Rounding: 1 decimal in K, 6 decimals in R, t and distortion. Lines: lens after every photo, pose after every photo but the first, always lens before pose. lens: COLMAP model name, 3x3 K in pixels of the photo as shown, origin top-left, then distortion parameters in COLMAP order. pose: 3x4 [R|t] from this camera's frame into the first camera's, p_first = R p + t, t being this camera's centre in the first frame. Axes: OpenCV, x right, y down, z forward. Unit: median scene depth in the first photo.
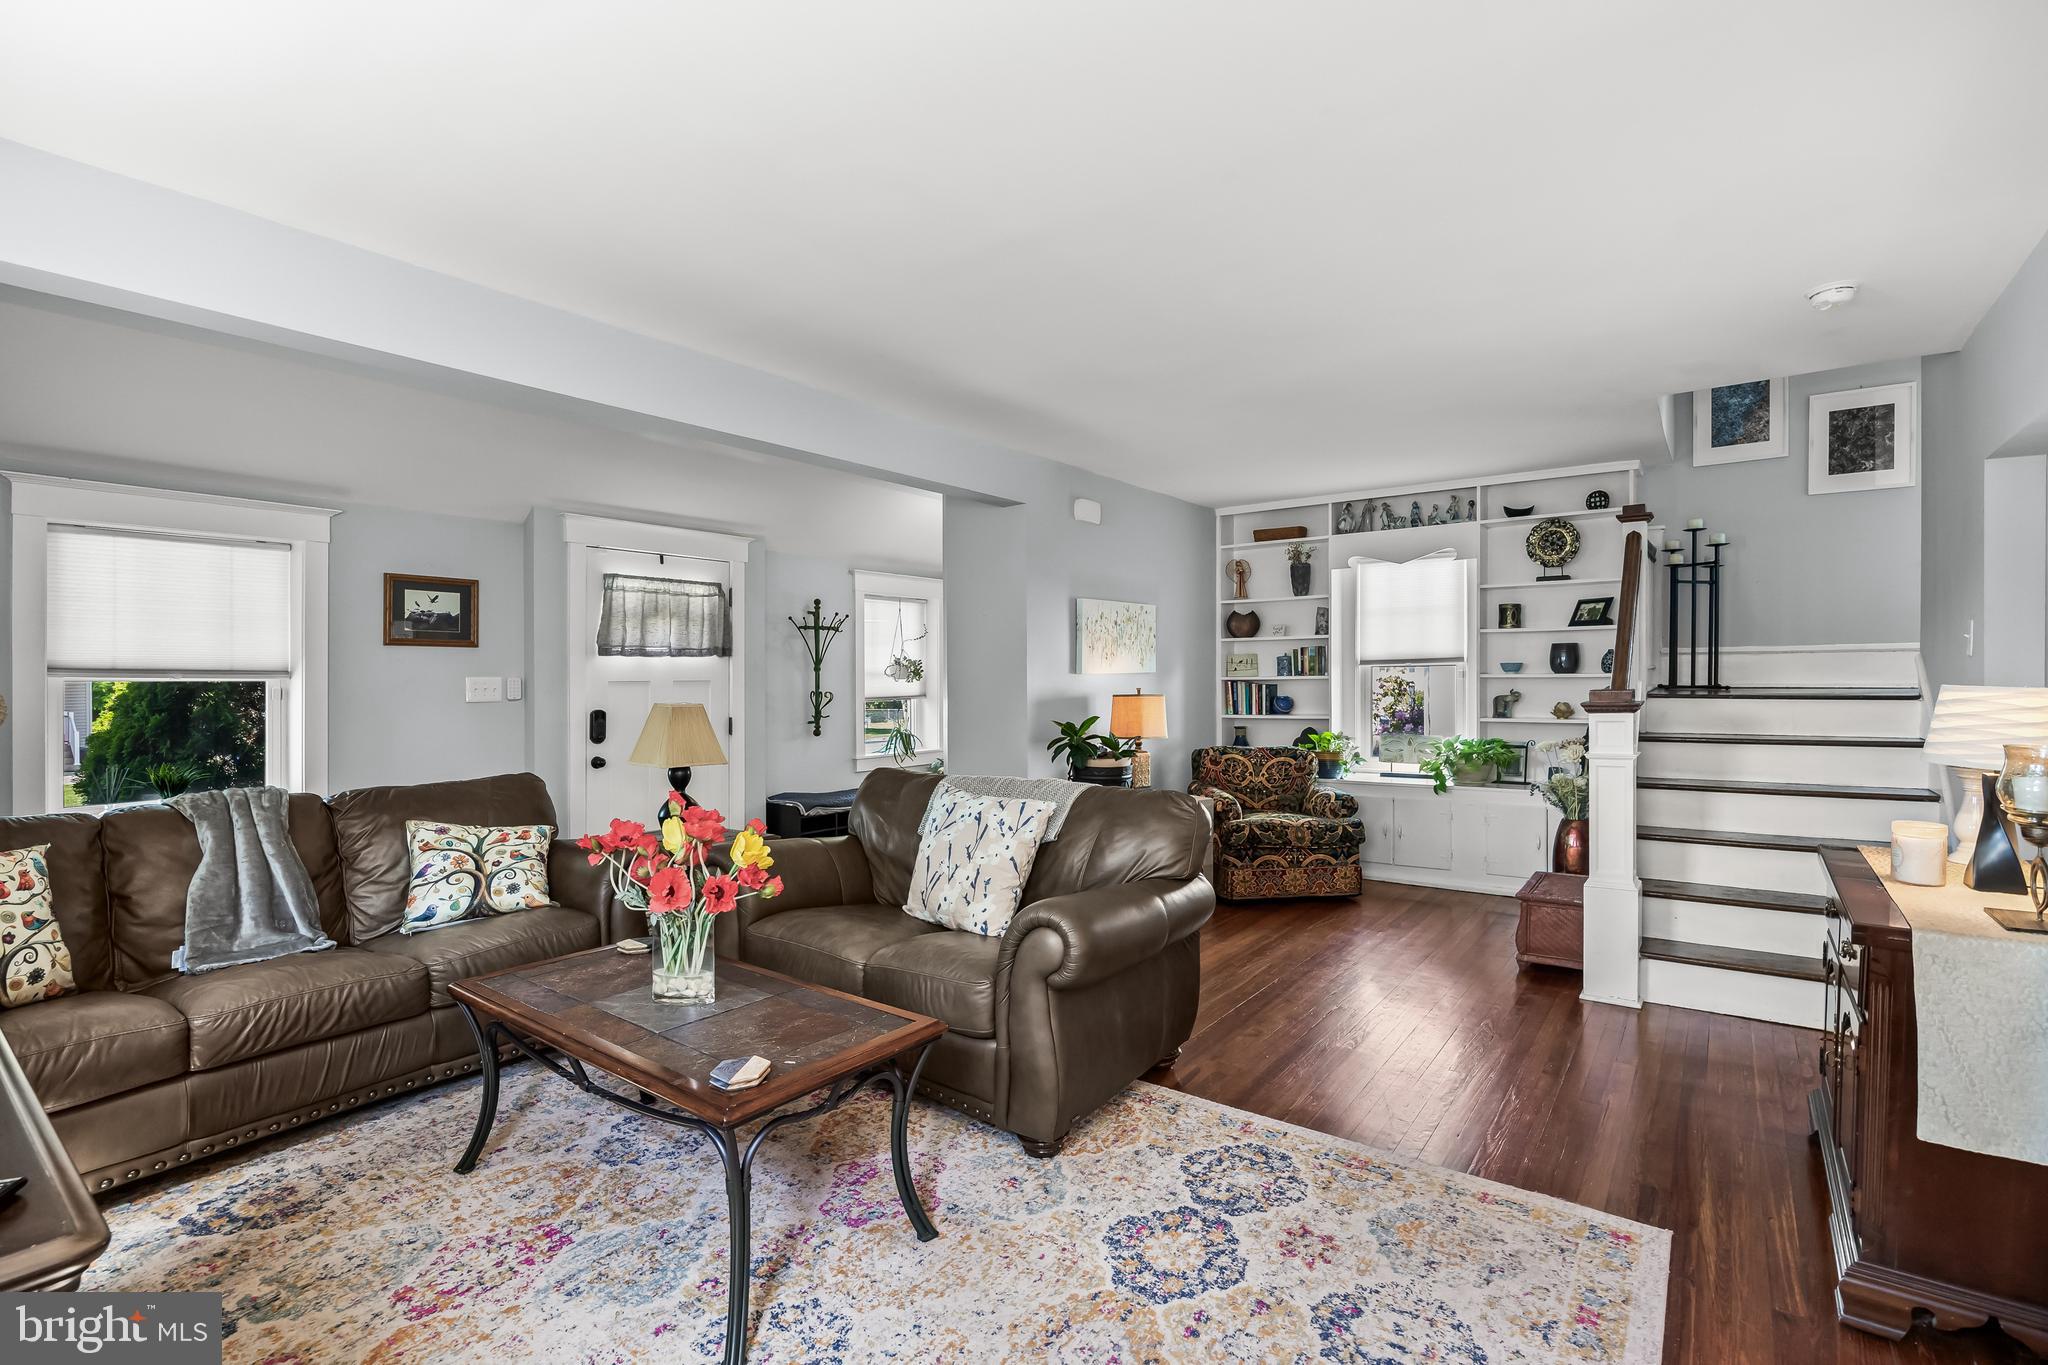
lens RADIAL K [[946.4, 0, 1010.6], [0, 946.4, 690.0], [0, 0, 1]] dist [-0.003139, -0.001527]
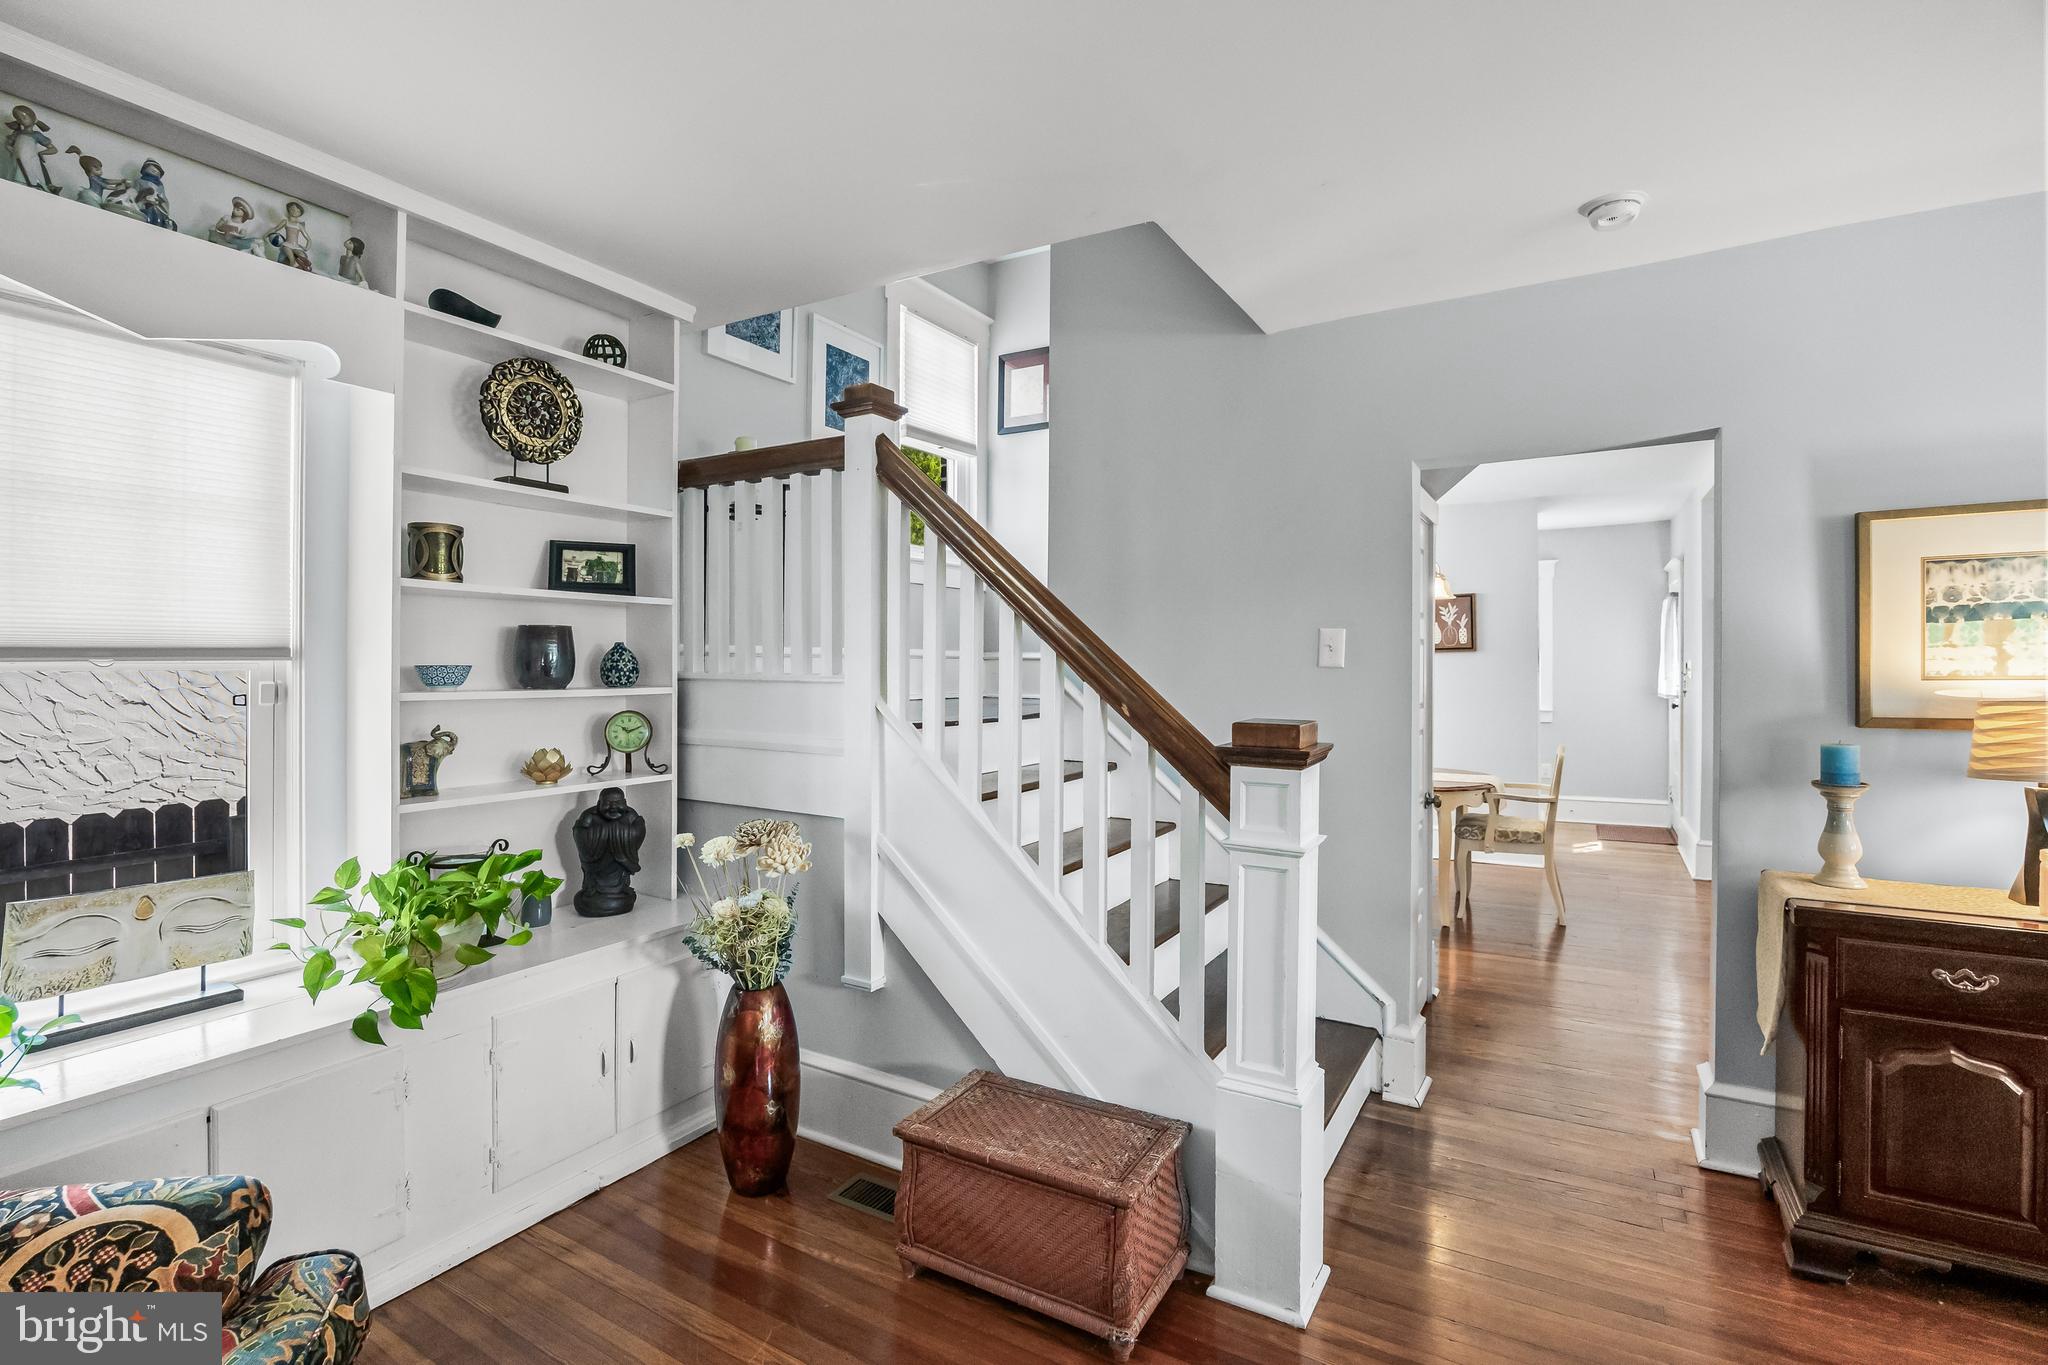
lens RADIAL K [[946.4, 0, 1020.2], [0, 946.4, 685.5], [0, 0, 1]] dist [-0.003139, -0.001527]
pose [[-0.081550, 0.001220, 0.996669, 0.092781], [0.001829, 0.999998, -0.001075, -0.018352], [-0.996668, 0.001735, -0.081552, 0.791834]]
